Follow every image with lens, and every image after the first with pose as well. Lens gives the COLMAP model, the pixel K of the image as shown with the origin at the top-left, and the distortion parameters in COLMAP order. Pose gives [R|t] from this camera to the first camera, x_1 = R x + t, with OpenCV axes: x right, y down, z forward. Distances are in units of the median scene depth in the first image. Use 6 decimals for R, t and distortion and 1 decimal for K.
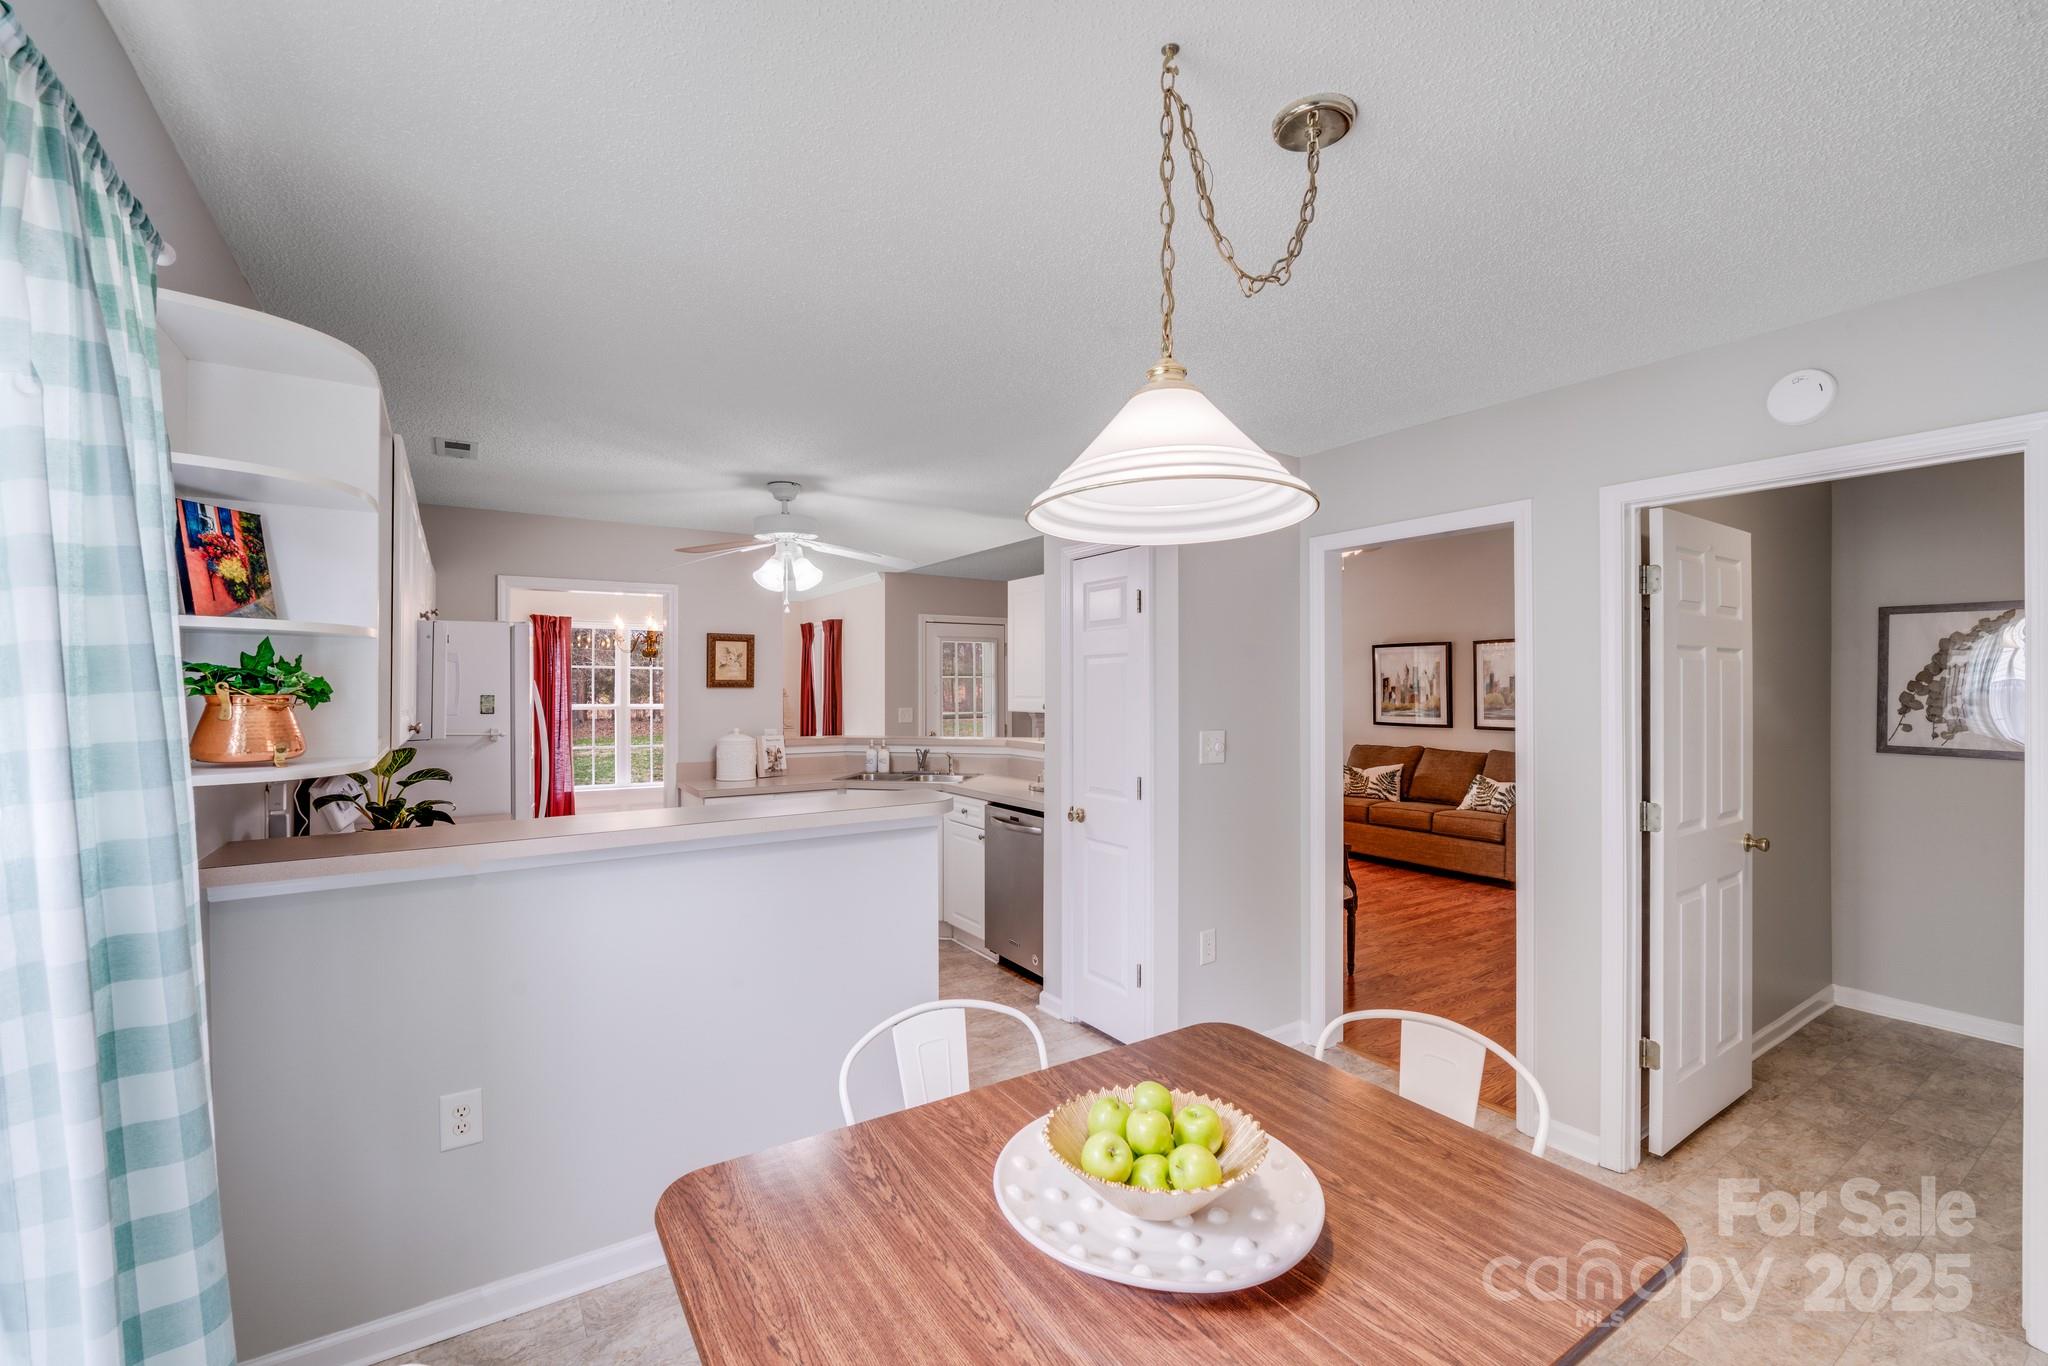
lens RADIAL K [[855.7, 0, 1021.3], [0, 855.7, 681.3], [0, 0, 1]] dist [-0.000748, -0.010024]
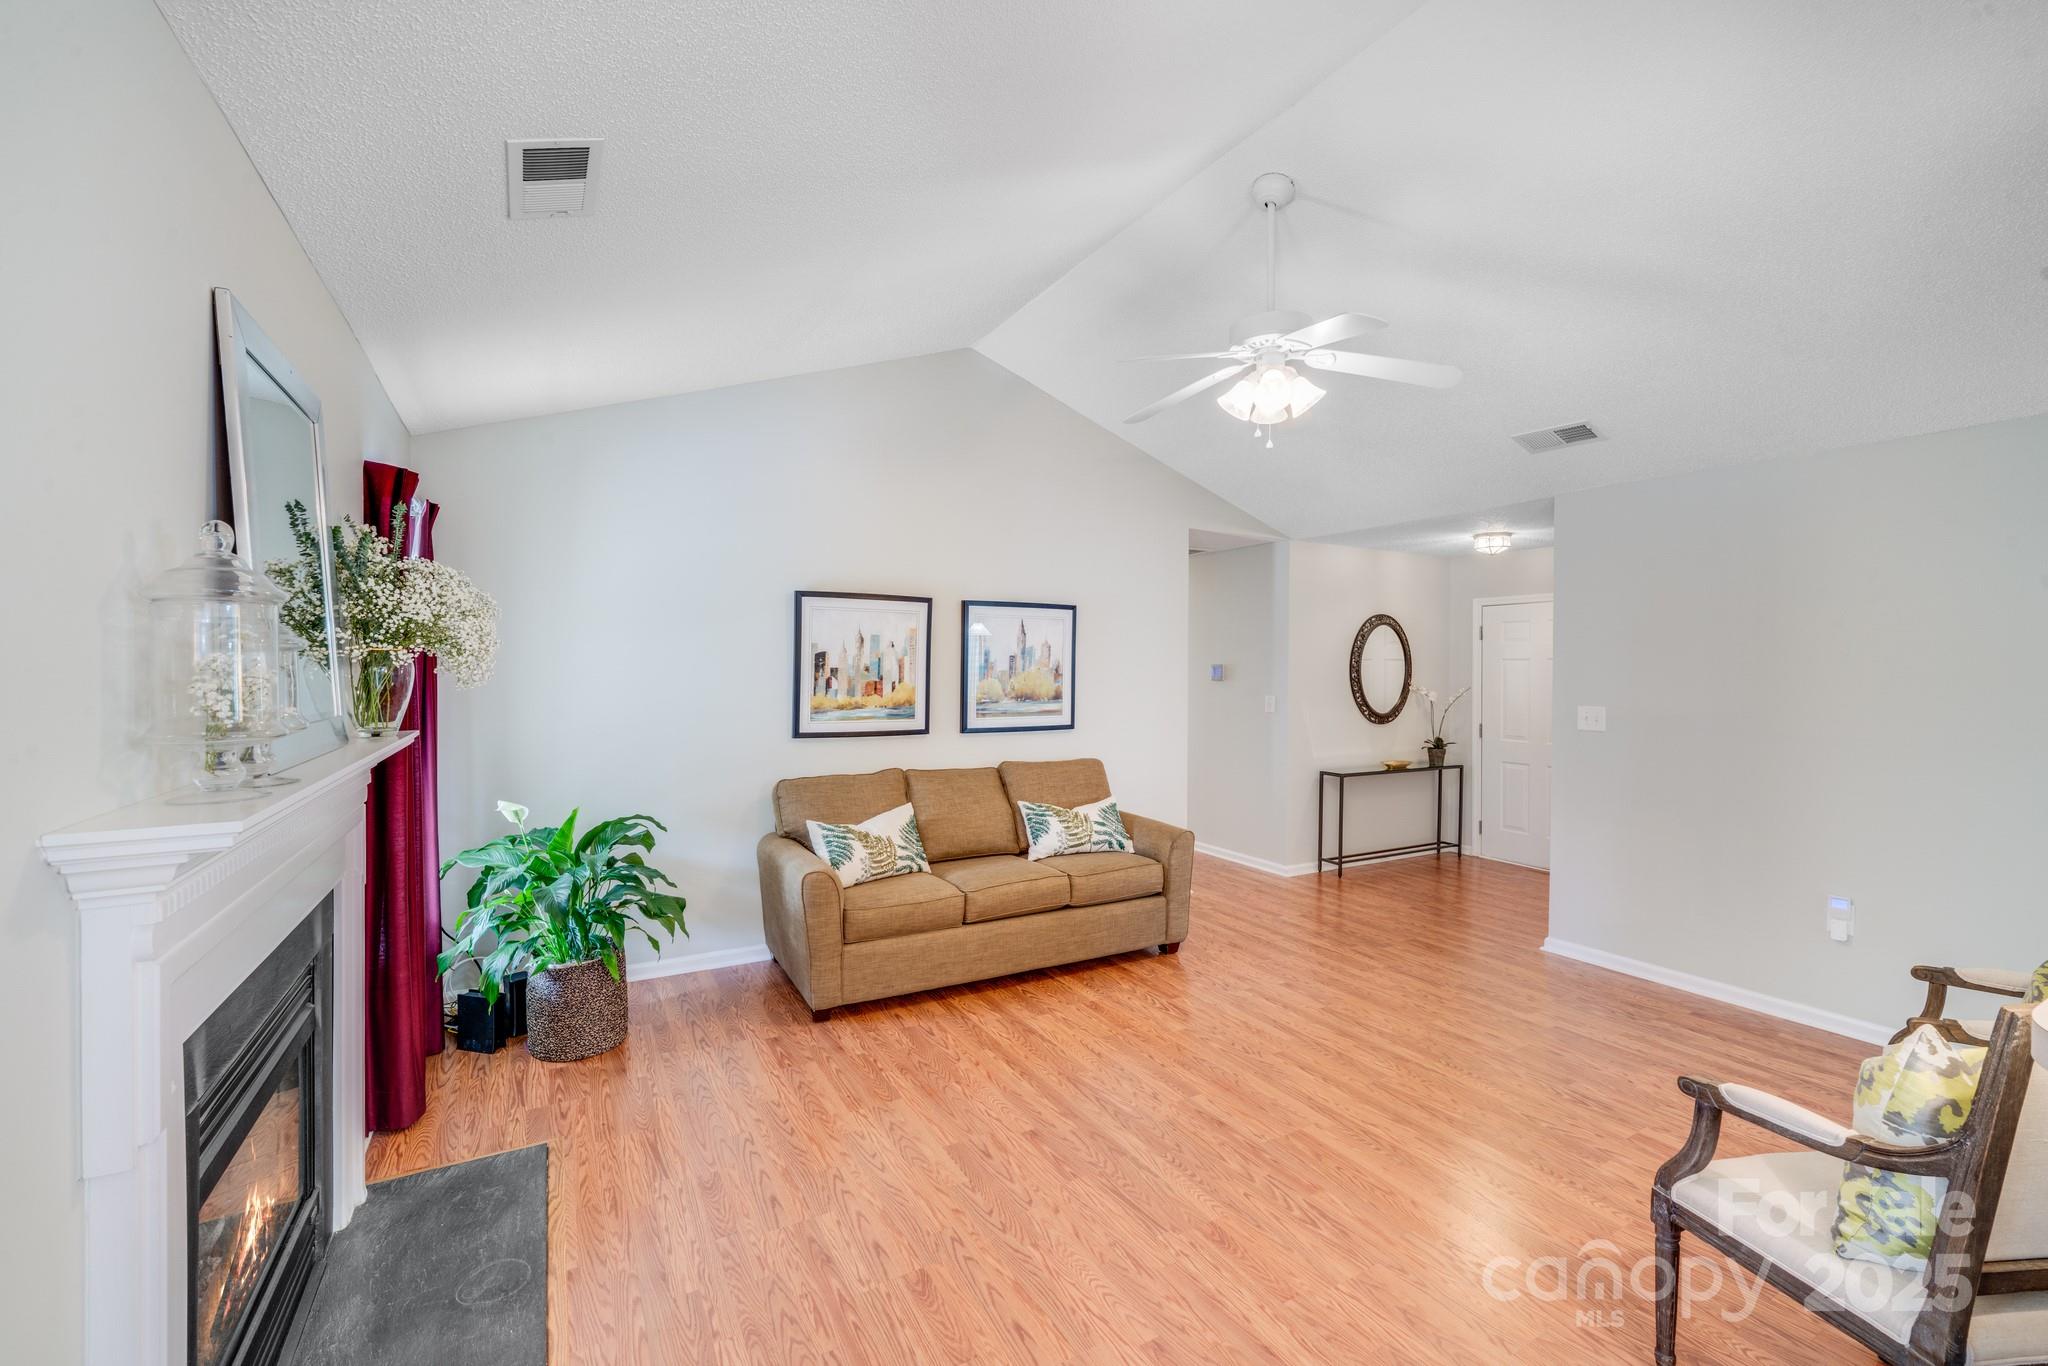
lens RADIAL K [[834.7, 0, 1013.3], [0, 834.7, 663.1], [0, 0, 1]] dist [-0.005064, -0.000690]
pose [[0.076225, 0.007302, 0.997064, -0.131171], [-0.016381, 0.999847, -0.006070, 0.005459], [-0.996956, -0.015870, 0.076333, 1.053479]]
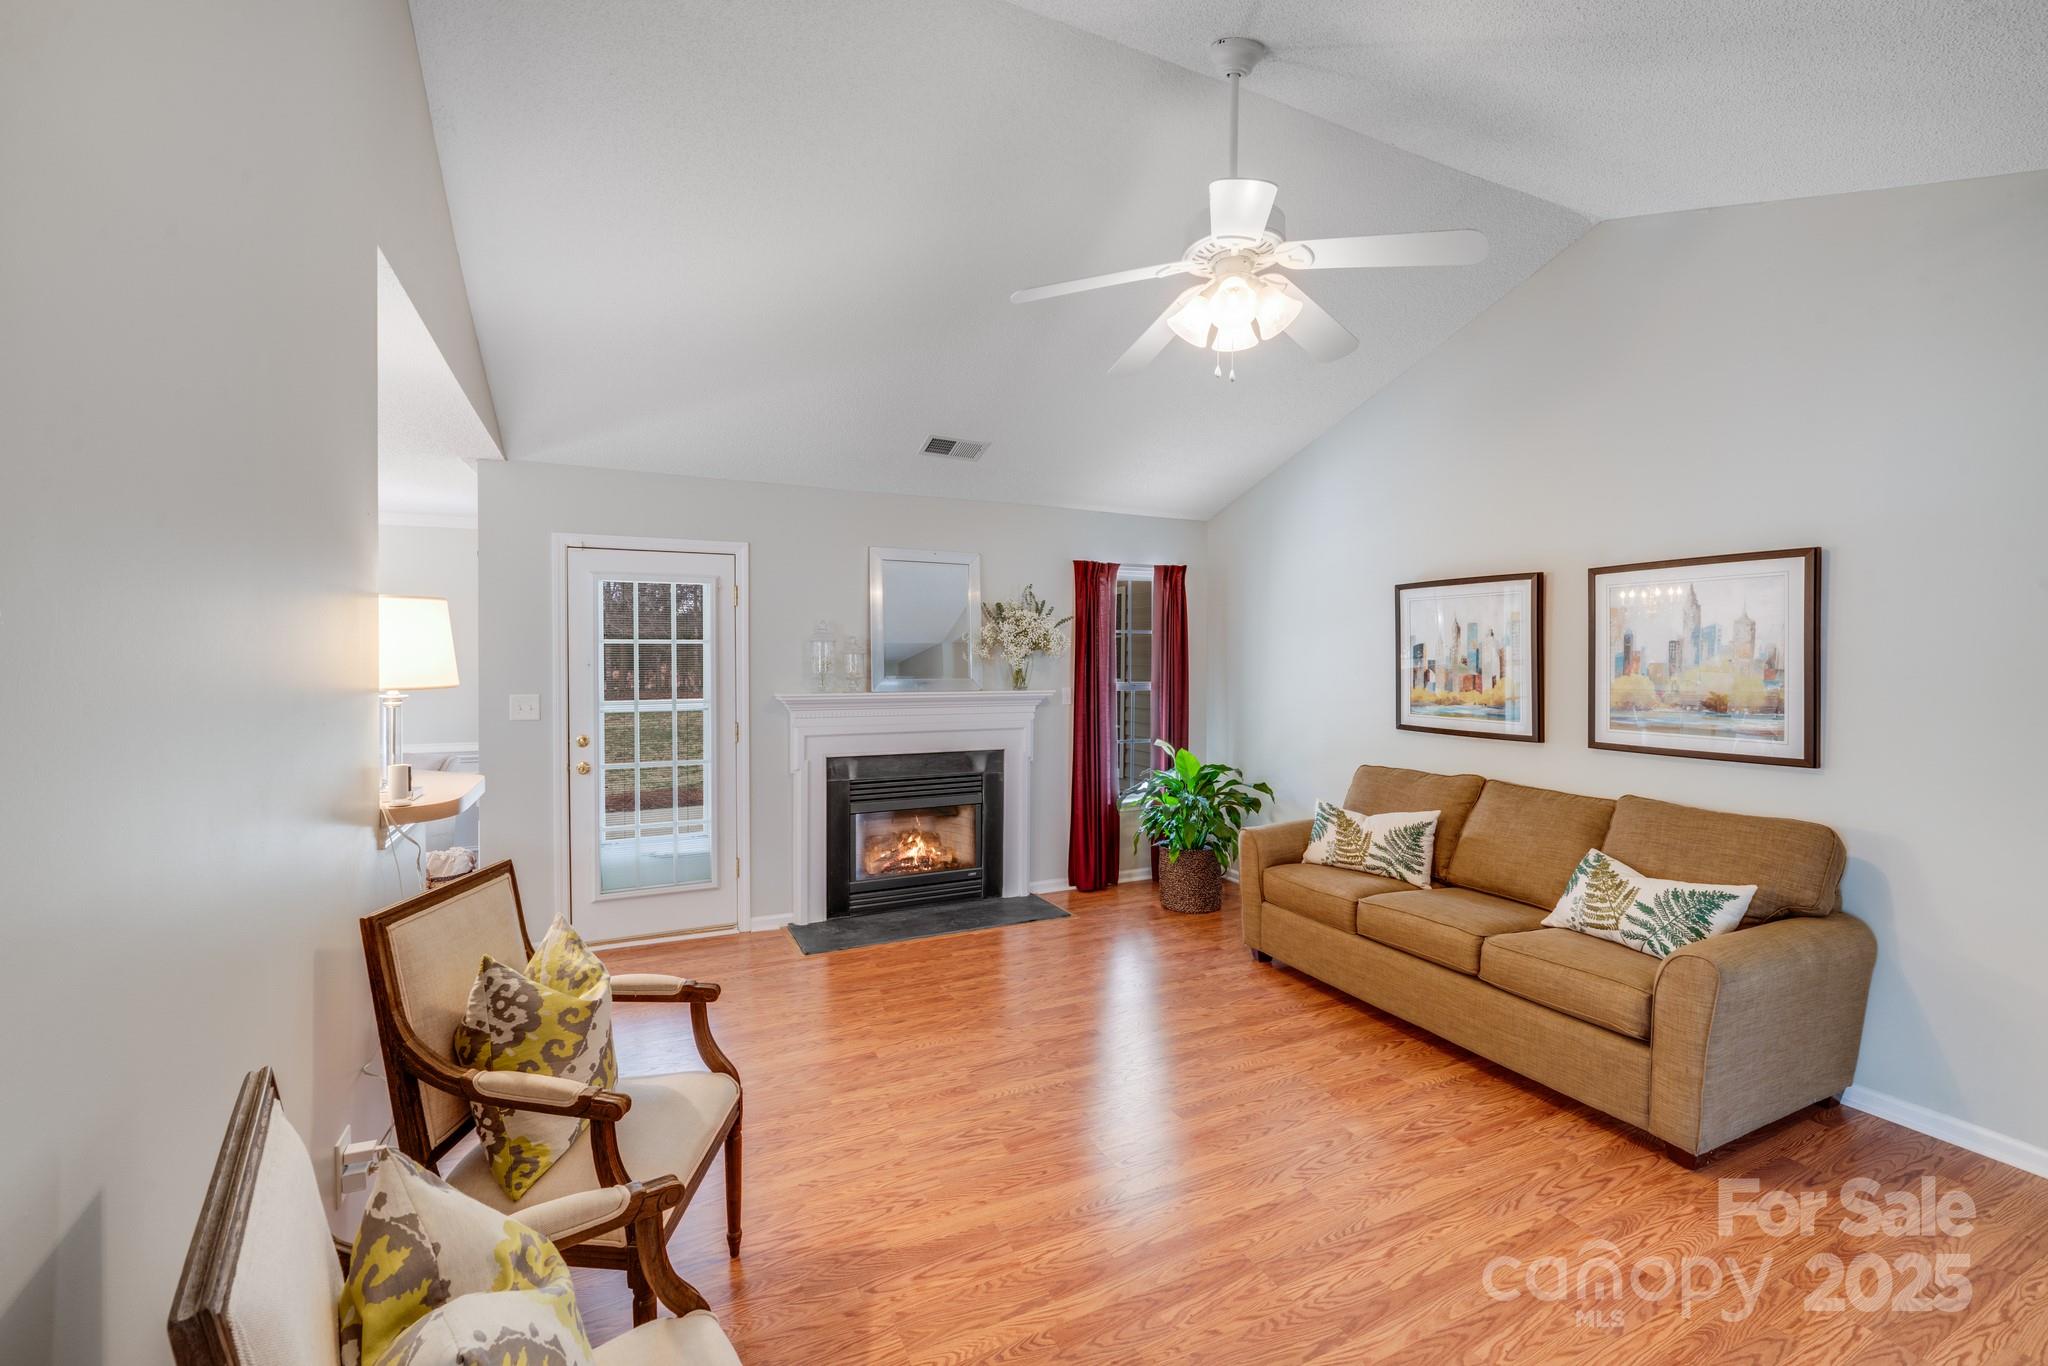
lens RADIAL K [[839.1, 0, 1016.8], [0, 839.1, 664.4], [0, 0, 1]] dist [-0.000218, -0.006911]
pose [[0.990207, 0.004360, -0.139539, 0.312616], [-0.001992, 0.999852, 0.017104, 0.000242], [0.139593, -0.016659, 0.990069, 0.550835]]
